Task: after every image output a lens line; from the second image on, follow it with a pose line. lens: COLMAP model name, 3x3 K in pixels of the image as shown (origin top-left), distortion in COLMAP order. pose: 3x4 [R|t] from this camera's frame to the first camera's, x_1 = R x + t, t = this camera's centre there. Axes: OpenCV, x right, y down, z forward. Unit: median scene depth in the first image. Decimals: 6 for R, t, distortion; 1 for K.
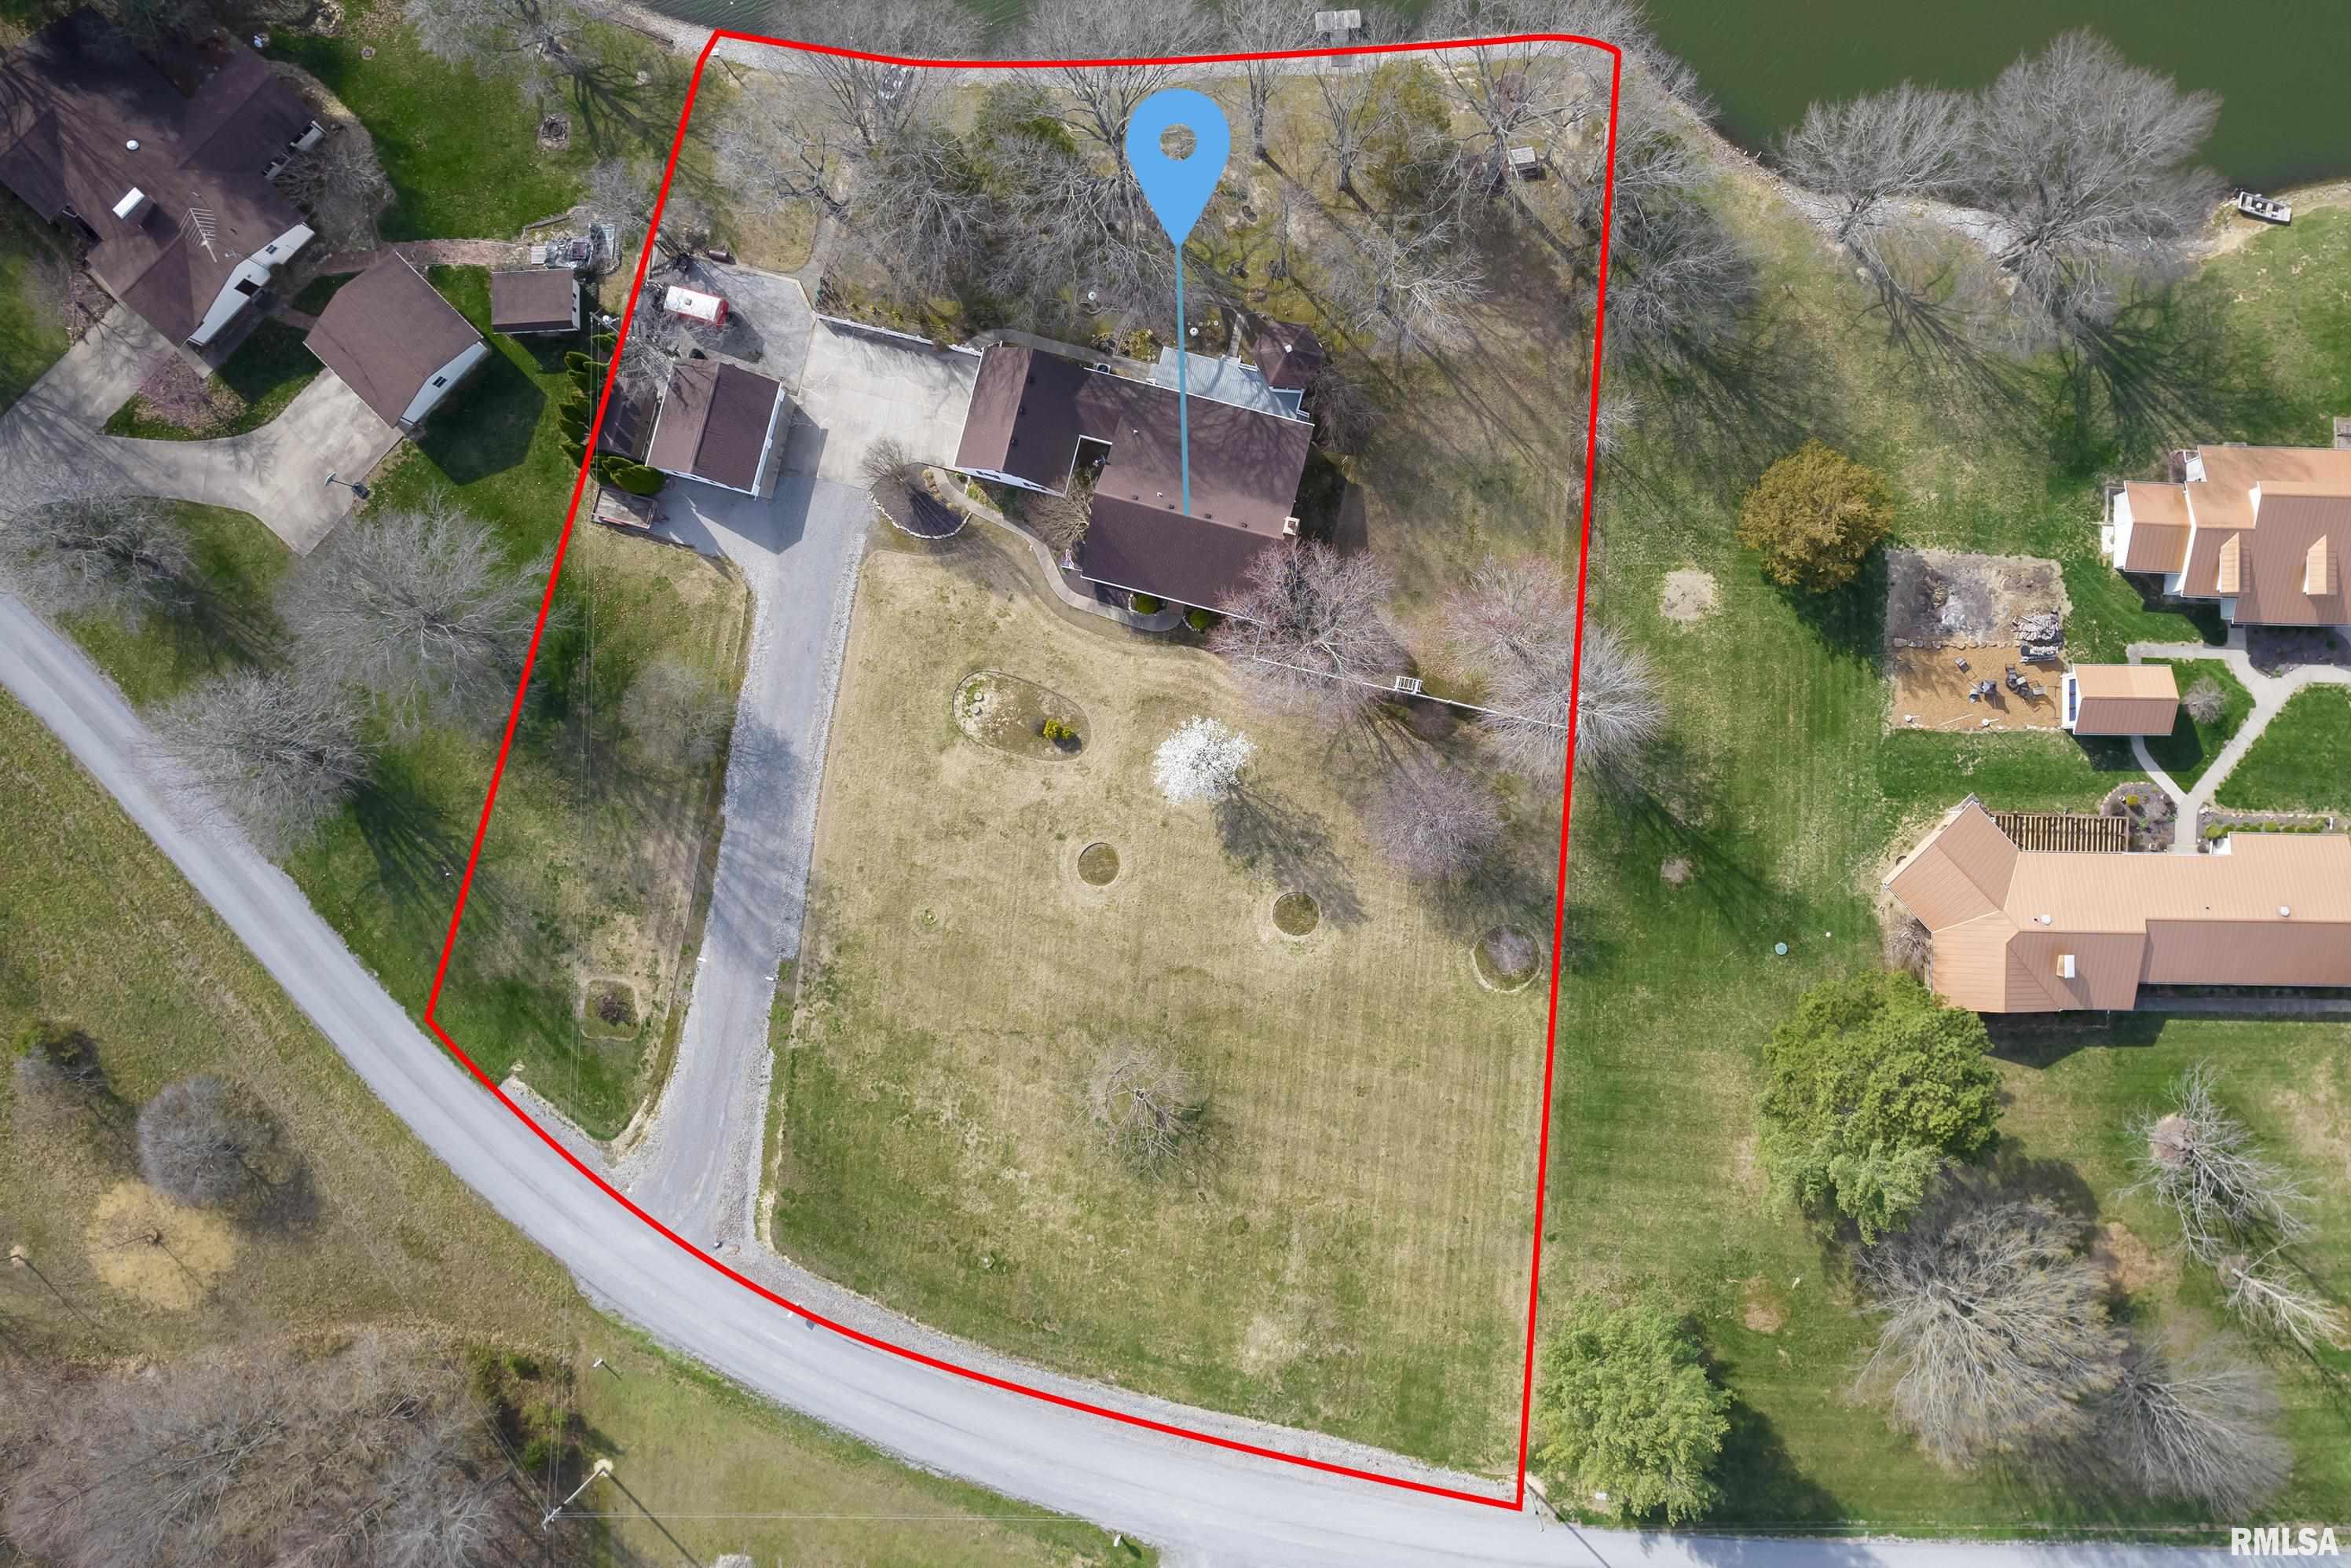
lens RADIAL K [[1773.0, 0, 1283.0], [0, 1773.0, 782.4], [0, 0, 1]] dist [-0.049934, 0.006808]
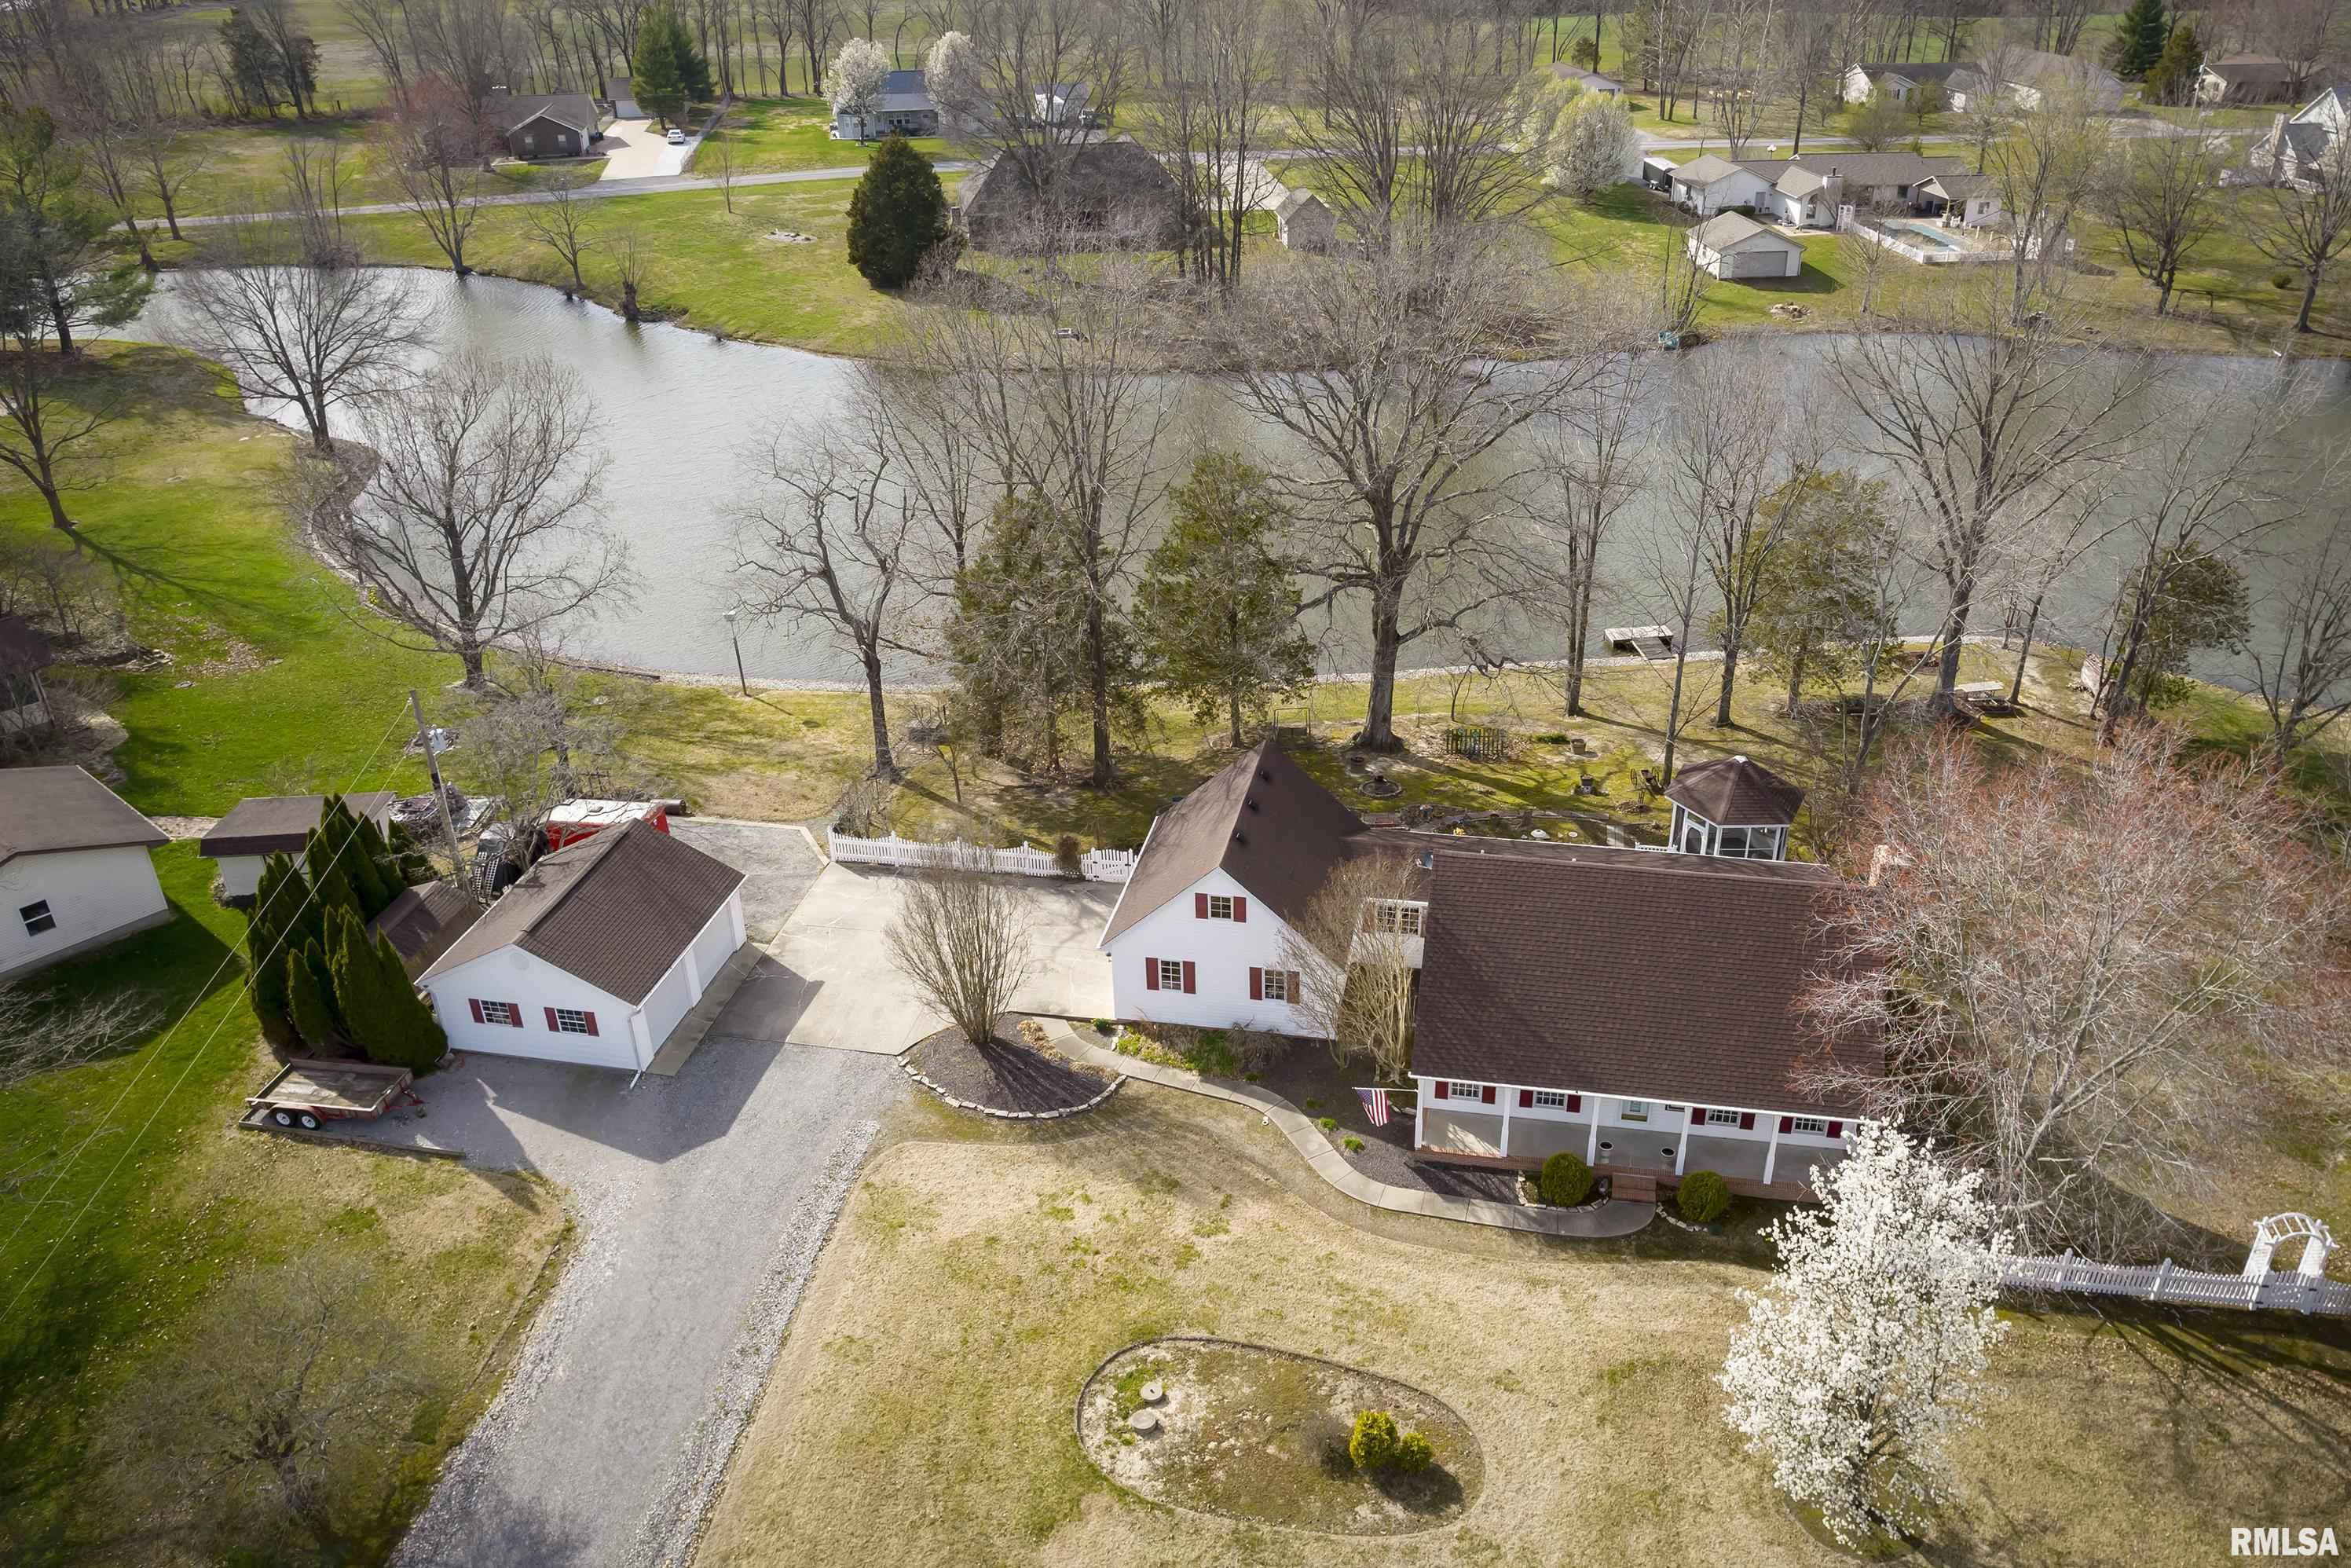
lens RADIAL K [[1773.0, 0, 1283.0], [0, 1773.0, 782.4], [0, 0, 1]] dist [-0.049934, 0.006808]
pose [[0.996681, -0.052742, 0.062017, -0.161564], [0.080203, 0.505314, -0.859200, 0.195533], [0.013978, 0.861322, 0.507867, 0.716354]]
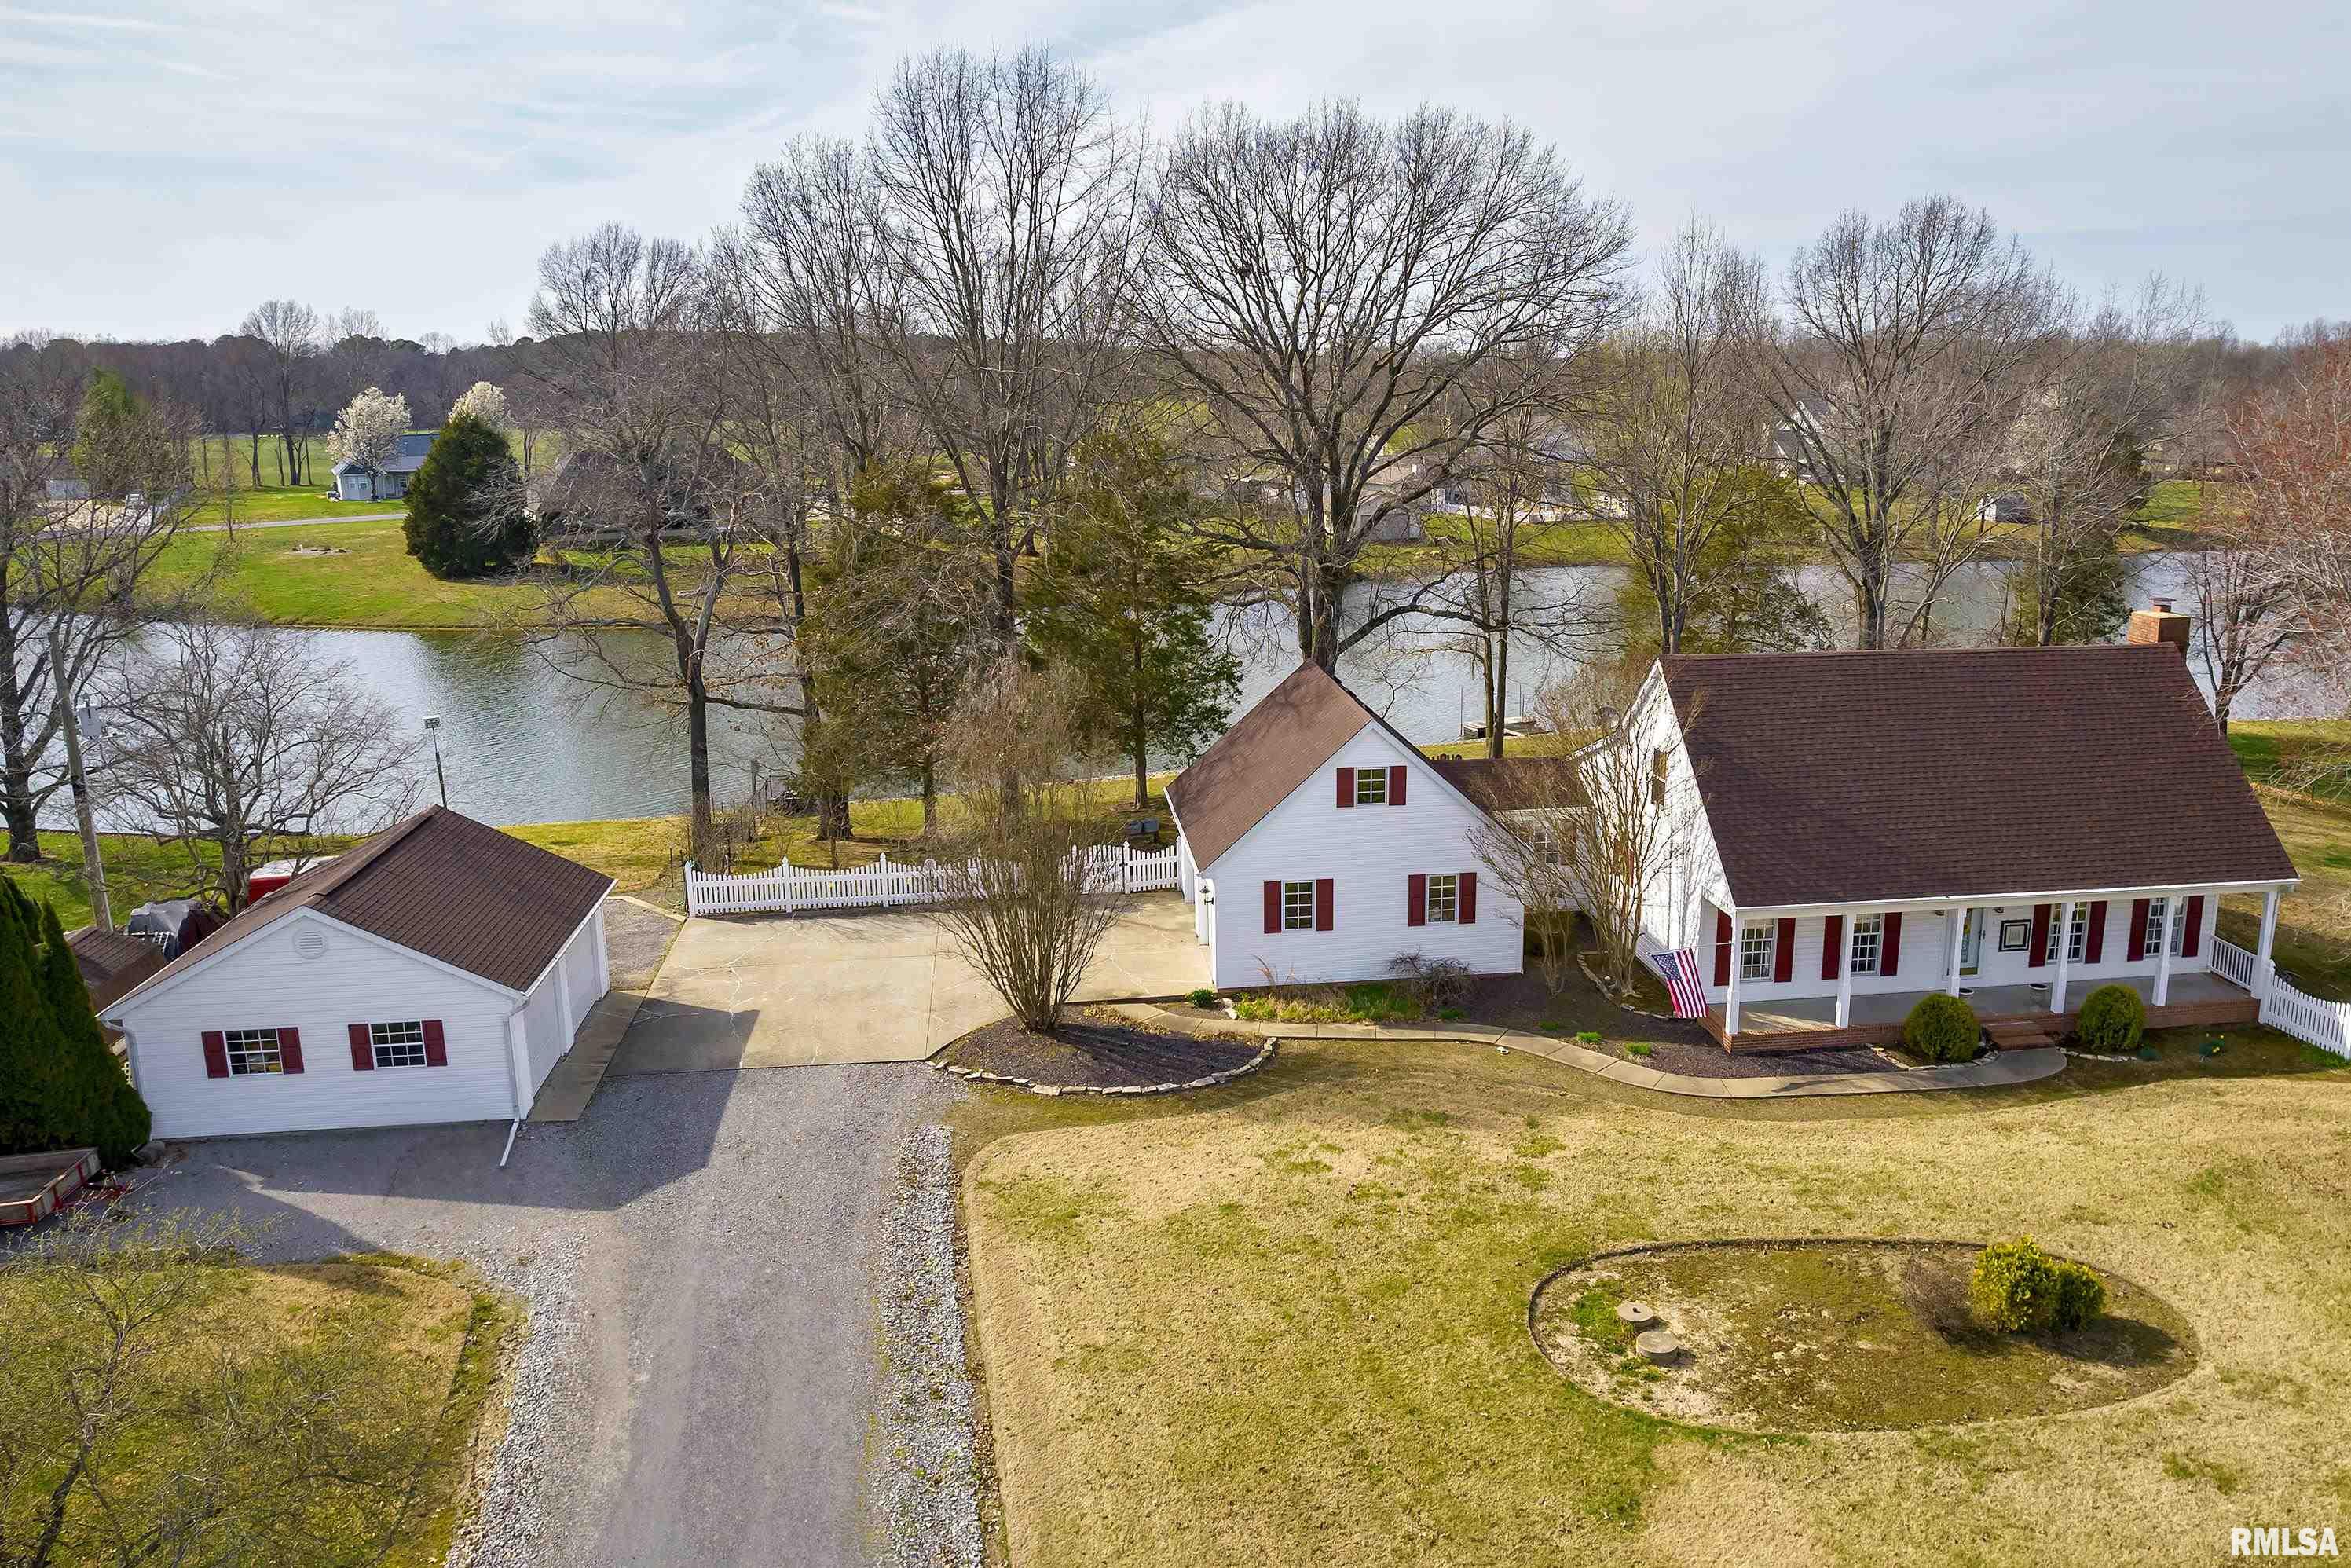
lens RADIAL K [[1773.0, 0, 1283.0], [0, 1773.0, 782.4], [0, 0, 1]] dist [-0.049934, 0.006808]
pose [[0.924180, -0.106571, 0.366789, -0.284217], [0.381919, 0.244262, -0.891333, 0.110907], [0.005398, 0.963836, 0.266443, 0.881011]]
